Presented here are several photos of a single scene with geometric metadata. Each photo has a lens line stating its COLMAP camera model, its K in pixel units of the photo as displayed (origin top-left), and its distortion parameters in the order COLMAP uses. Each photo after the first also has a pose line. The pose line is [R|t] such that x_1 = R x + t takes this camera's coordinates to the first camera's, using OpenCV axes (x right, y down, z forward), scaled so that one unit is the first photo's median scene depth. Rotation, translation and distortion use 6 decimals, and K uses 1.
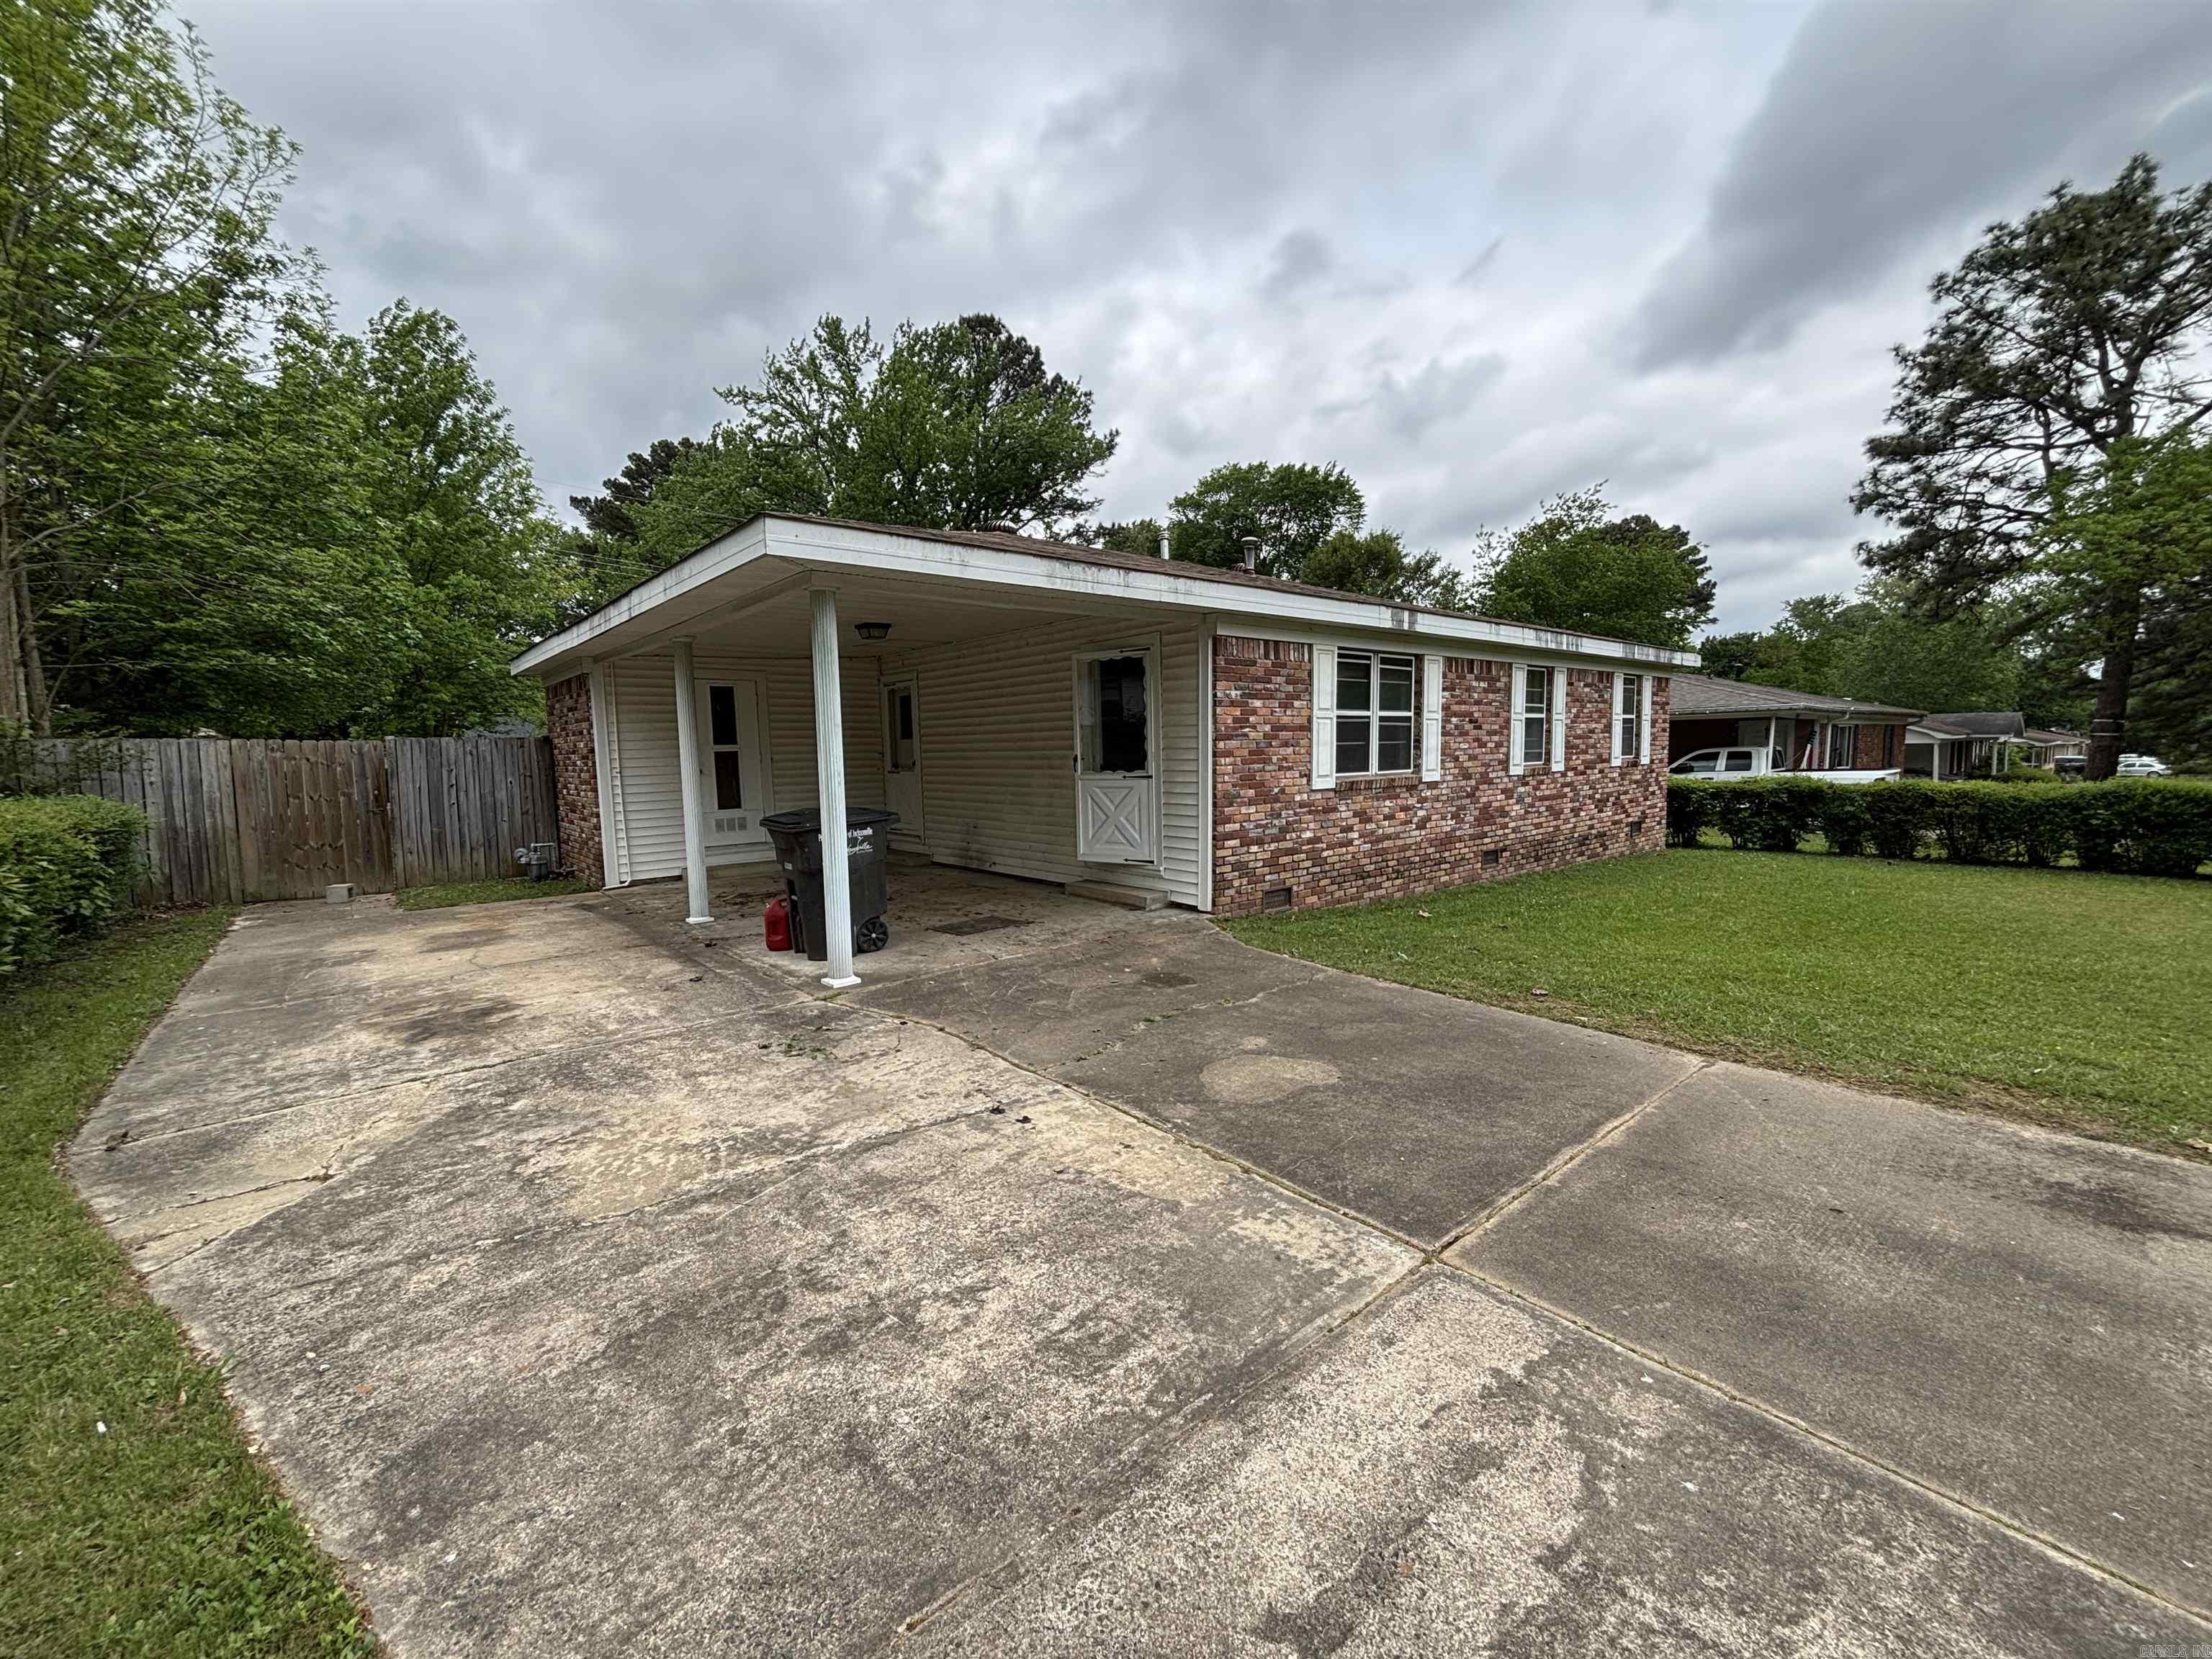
lens RADIAL K [[890.6, 0, 1105.3], [0, 890.6, 834.8], [0, 0, 1]] dist [-0.000649, 0.000220]
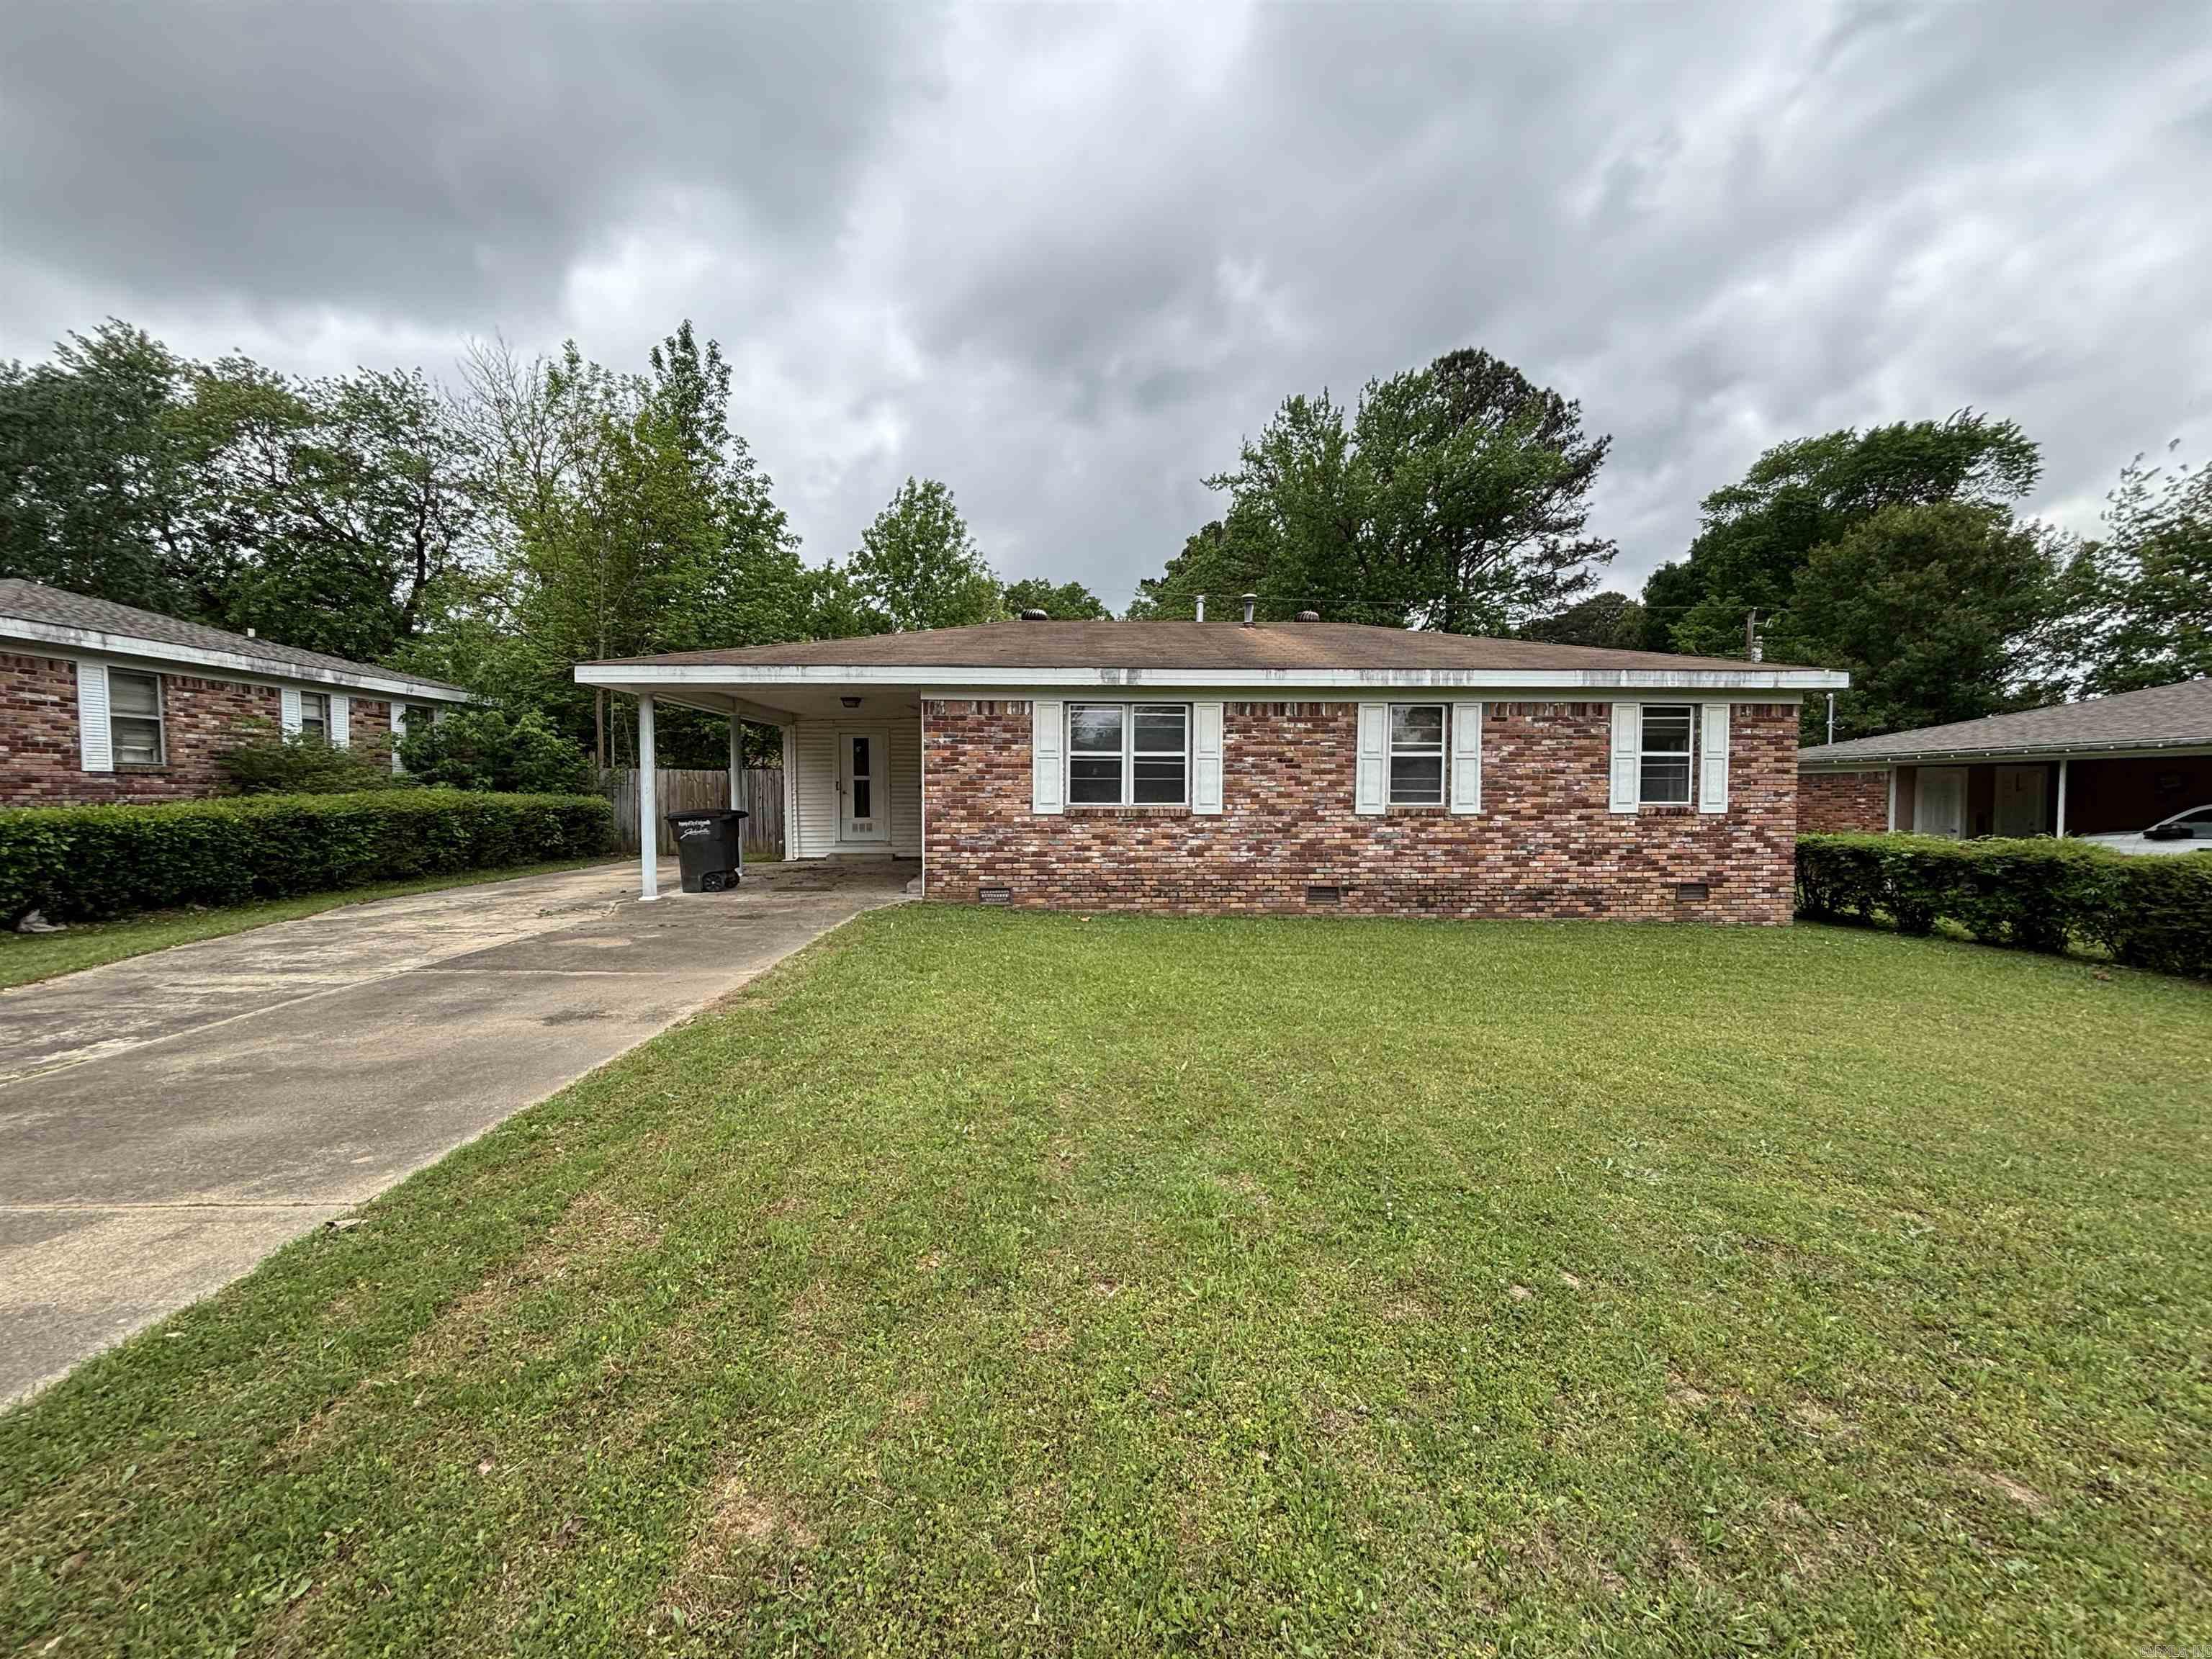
lens RADIAL K [[894.1, 0, 1108.0], [0, 894.1, 827.0], [0, 0, 1]] dist [0.031474, -0.014259]
pose [[0.799707, 0.044285, -0.598755, 0.927823], [-0.076485, 0.996665, -0.028439, -0.002868], [0.595499, 0.068539, 0.800427, 0.033465]]
